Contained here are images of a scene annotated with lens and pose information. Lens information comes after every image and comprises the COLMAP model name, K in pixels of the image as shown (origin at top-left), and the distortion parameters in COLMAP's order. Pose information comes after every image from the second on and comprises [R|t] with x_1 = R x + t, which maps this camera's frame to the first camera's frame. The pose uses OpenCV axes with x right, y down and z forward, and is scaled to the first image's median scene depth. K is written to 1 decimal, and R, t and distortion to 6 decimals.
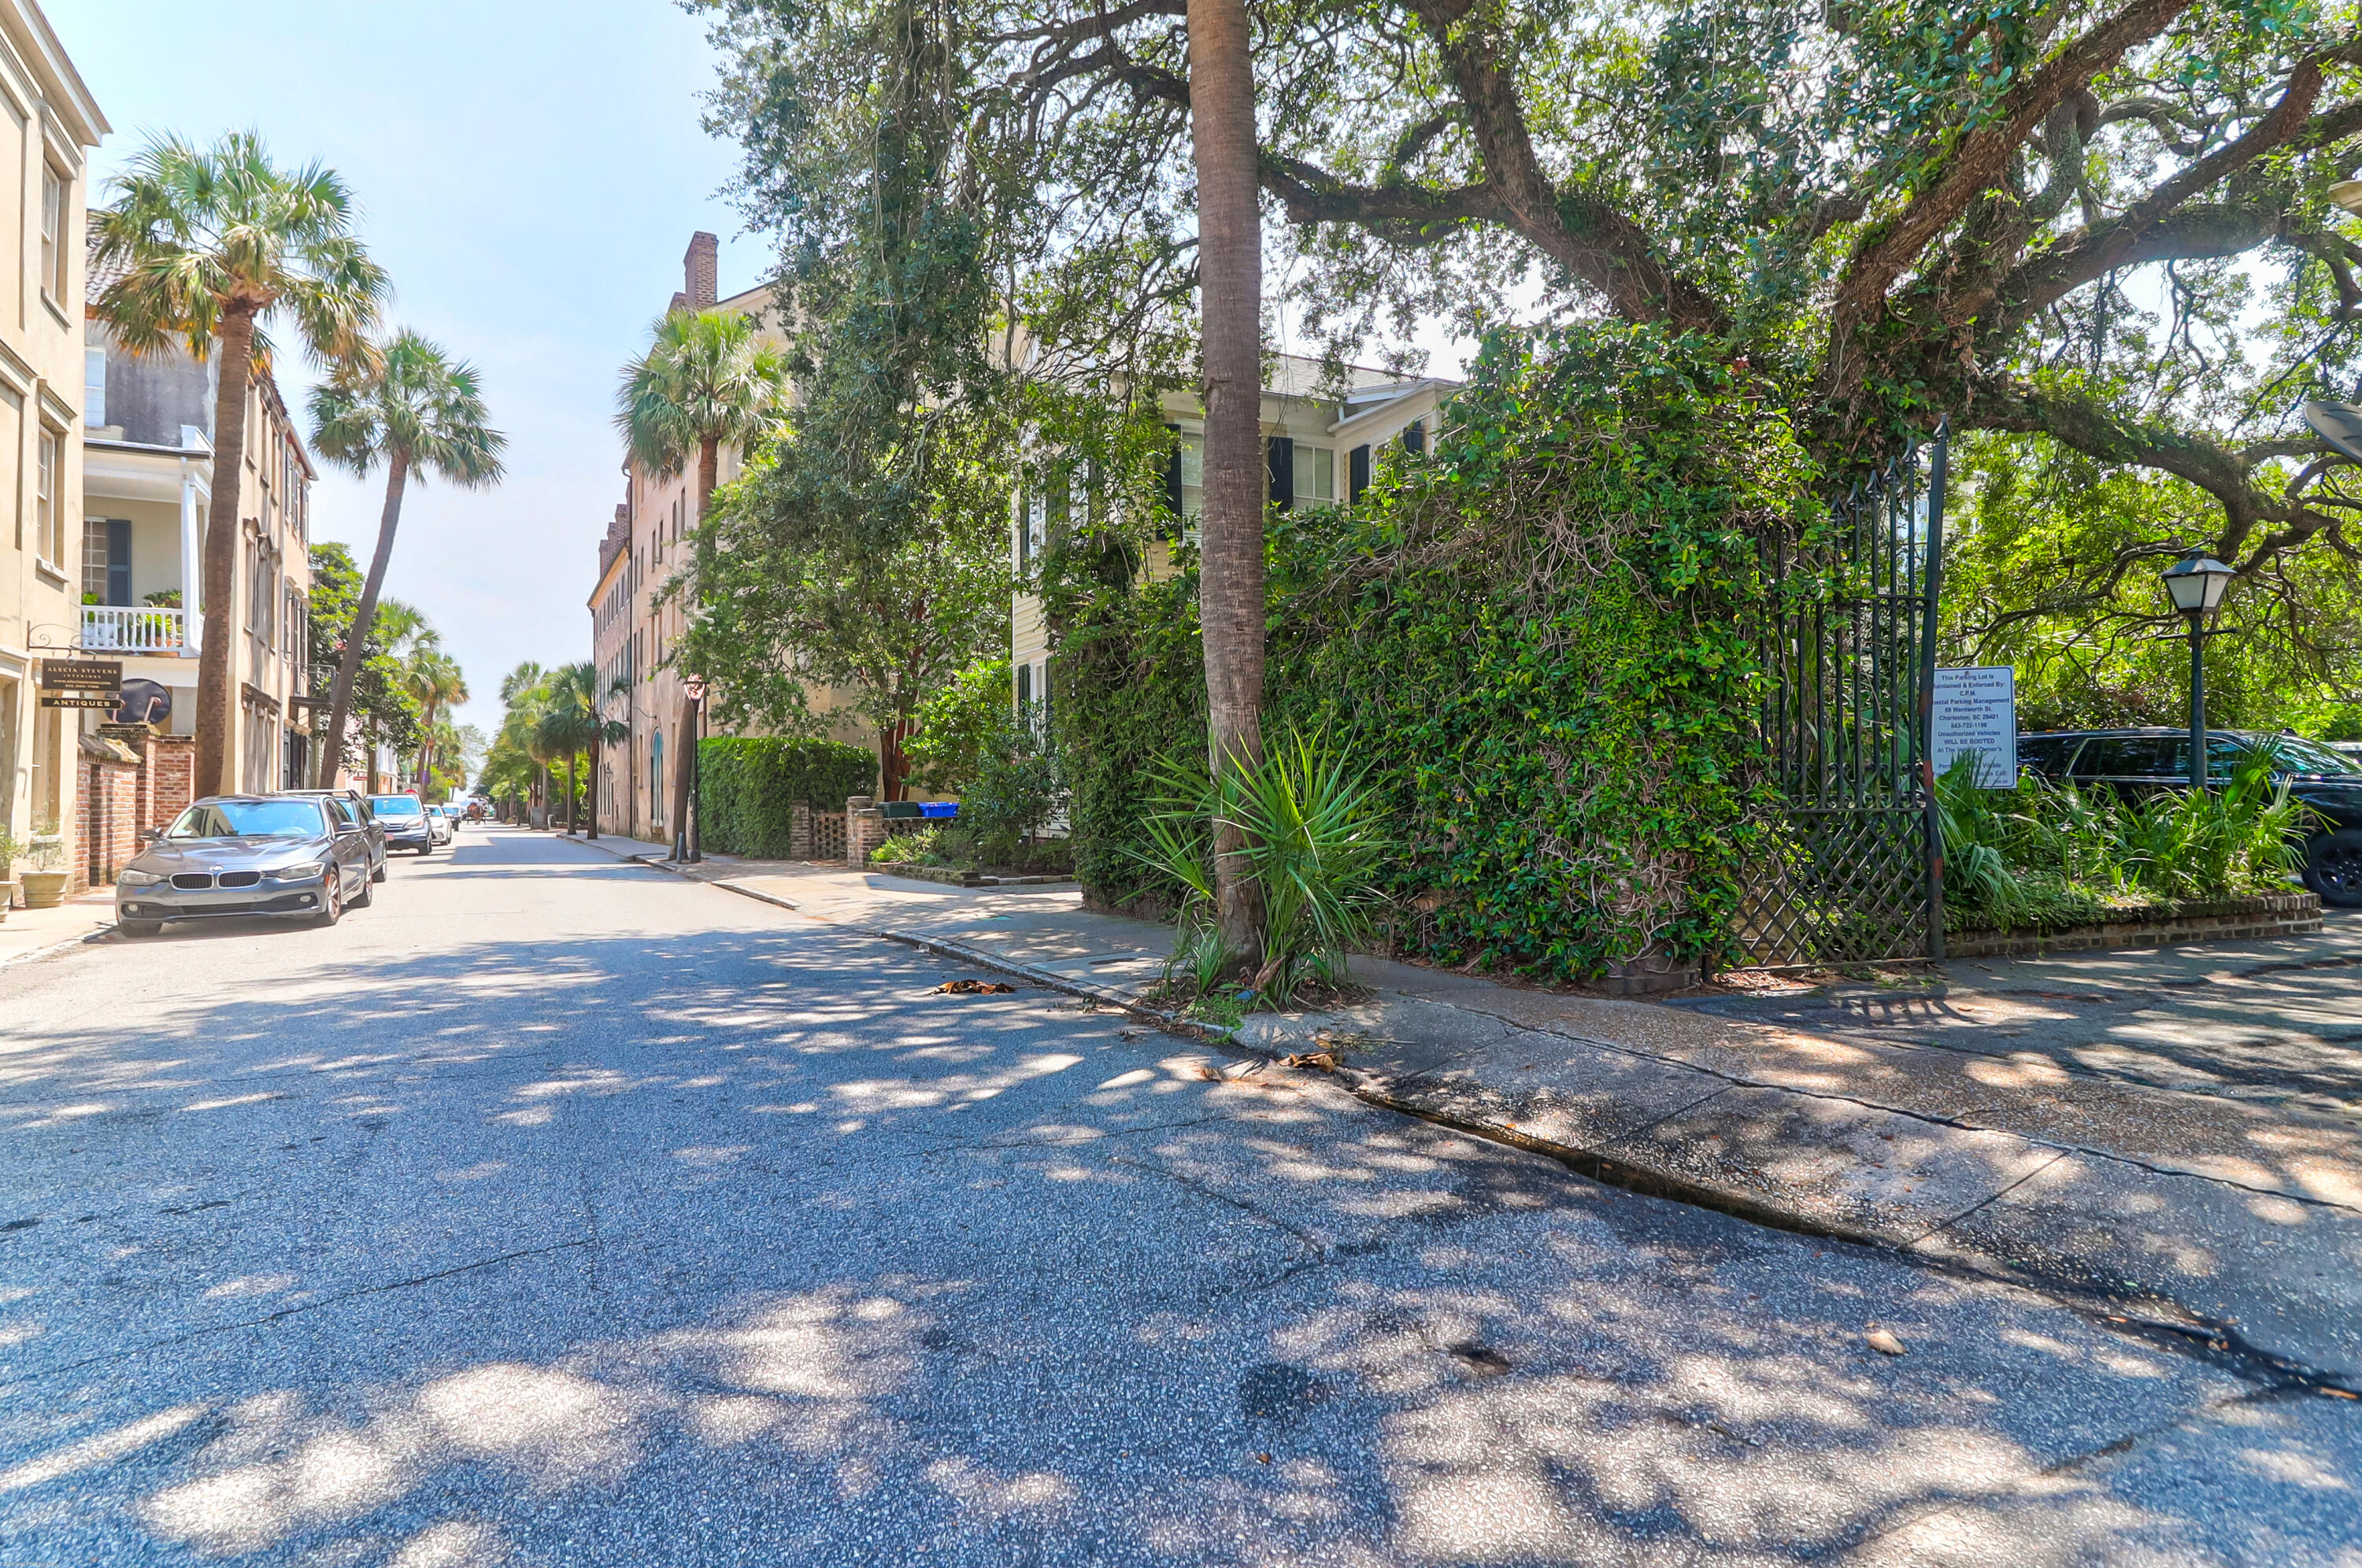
lens RADIAL K [[1301.9, 0, 1169.2], [0, 1301.9, 775.0], [0, 0, 1]] dist [0.017137, -0.010759]
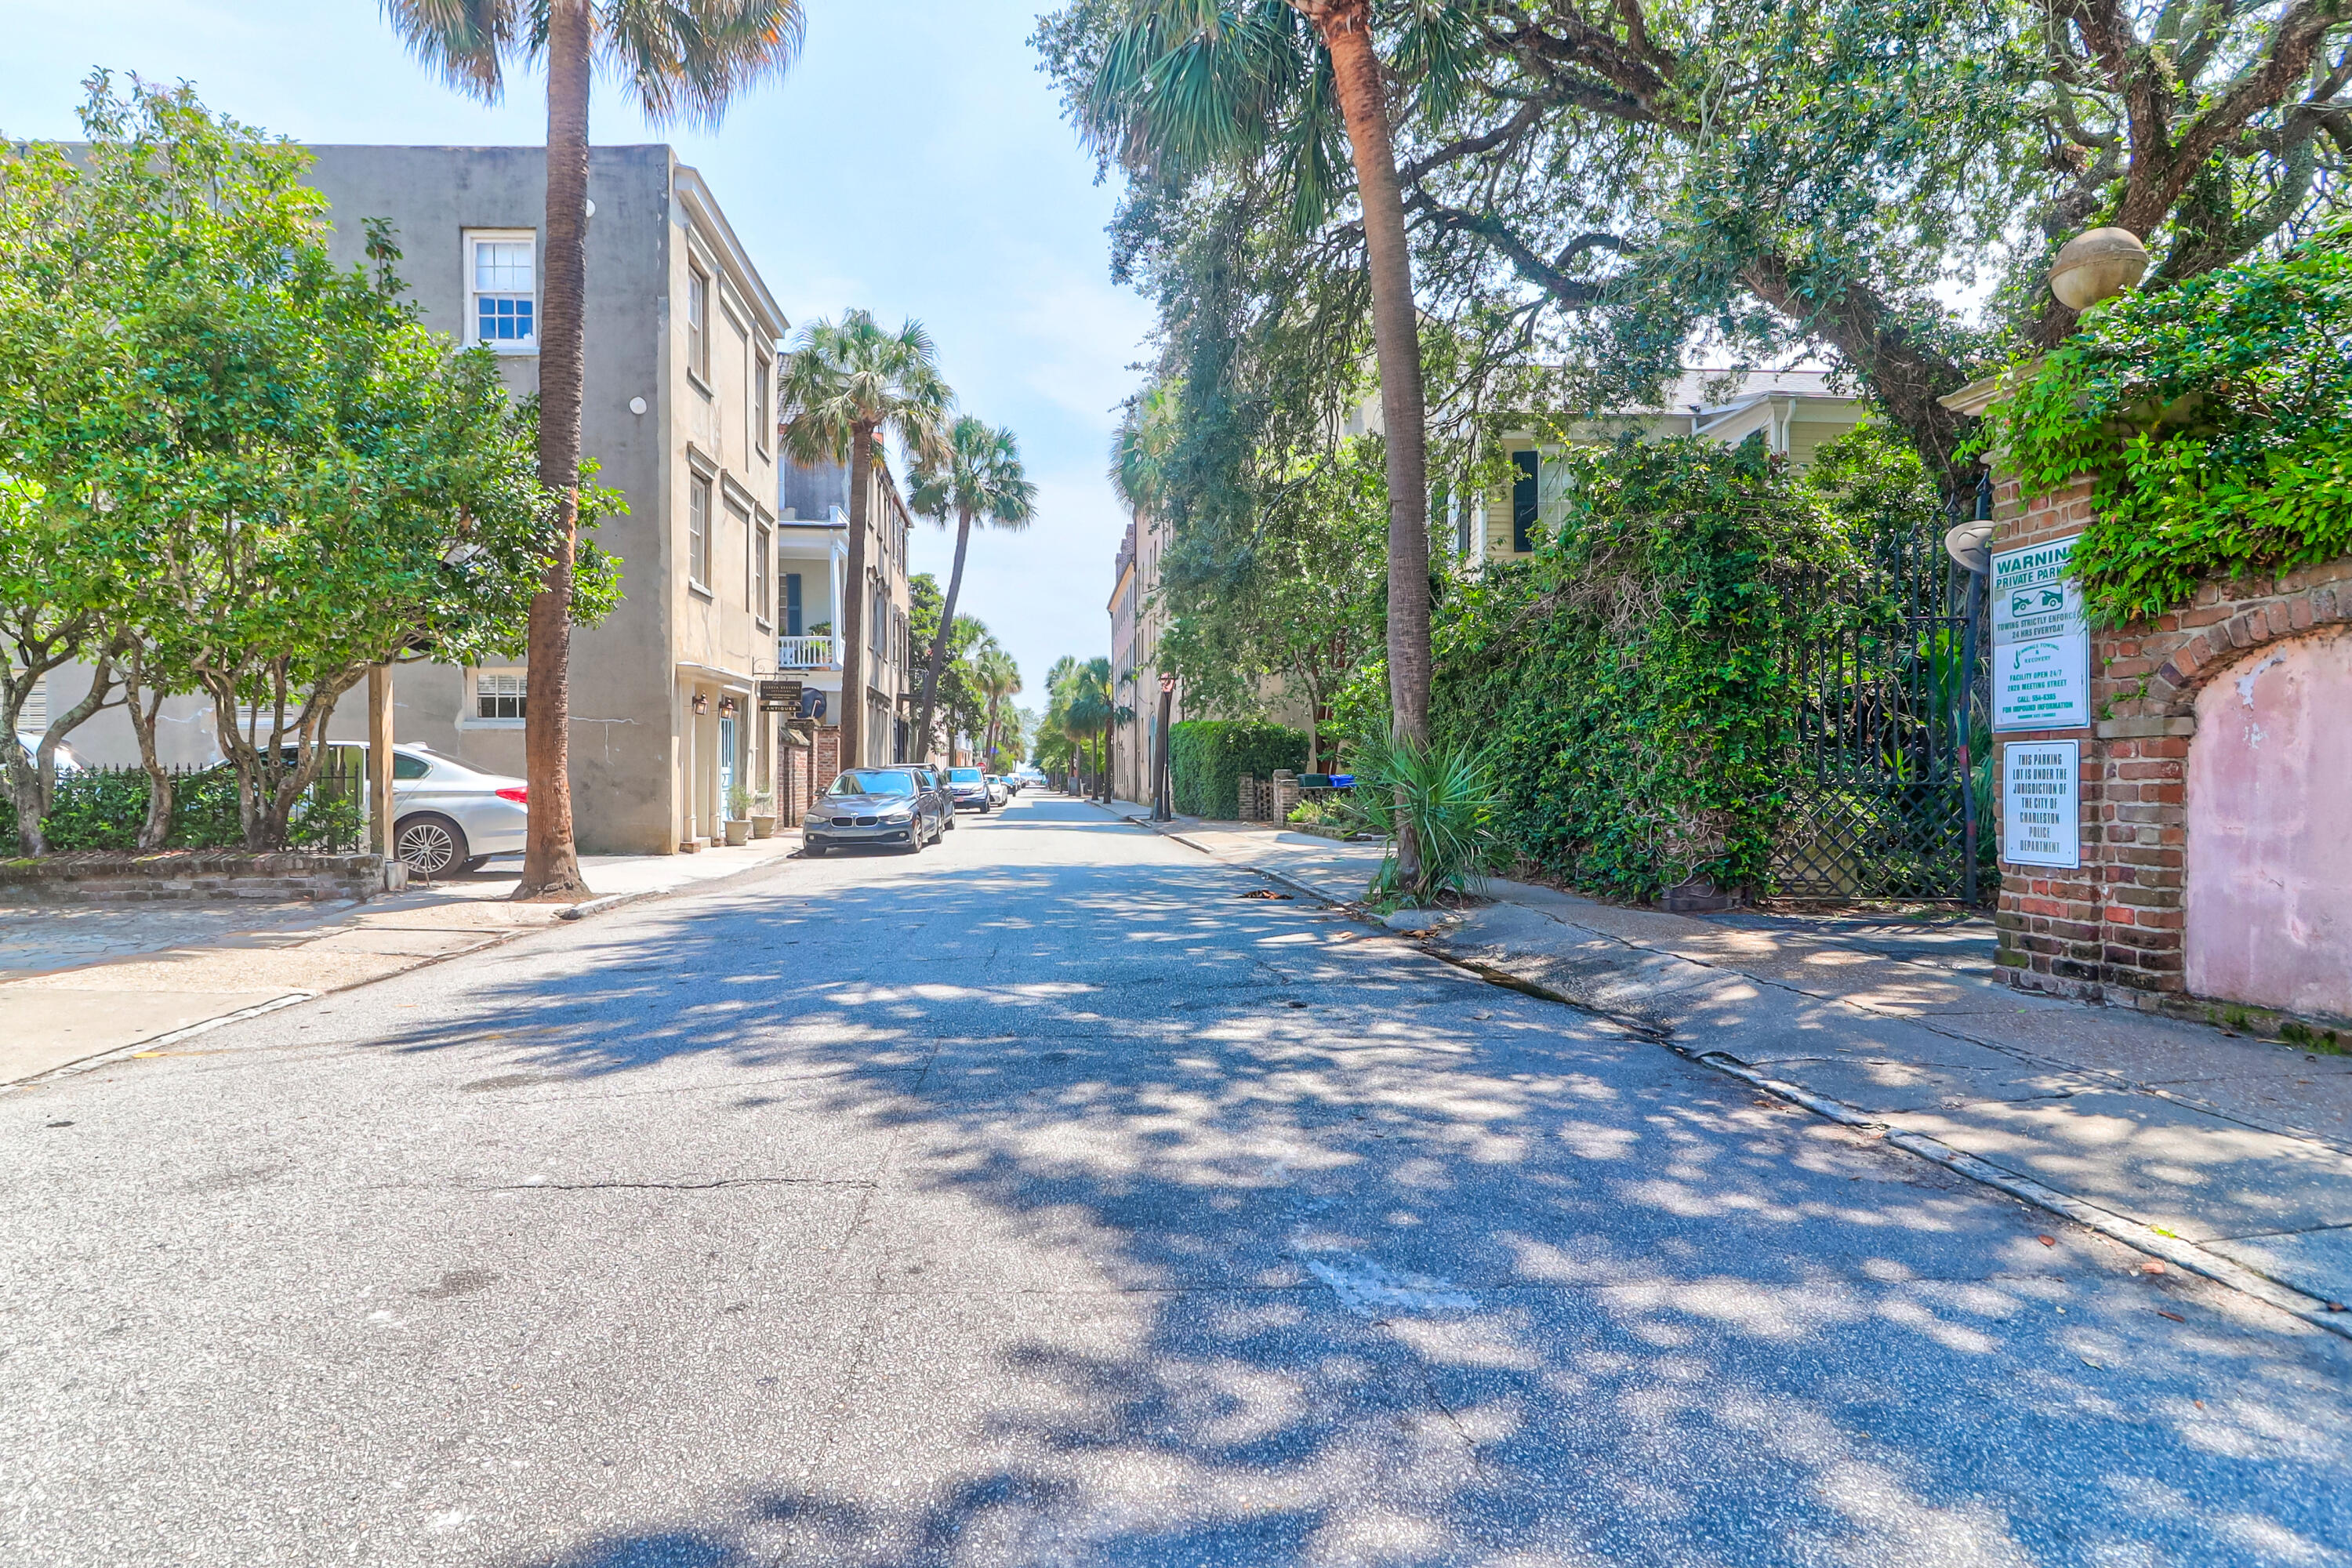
lens RADIAL K [[1296.6, 0, 1171.5], [0, 1296.6, 784.5], [0, 0, 1]] dist [0.017137, -0.010759]
pose [[0.925917, 0.006789, -0.377666, 0.120593], [0.004016, 0.999605, 0.027814, -0.003787], [0.377706, -0.027270, 0.925524, -0.167895]]
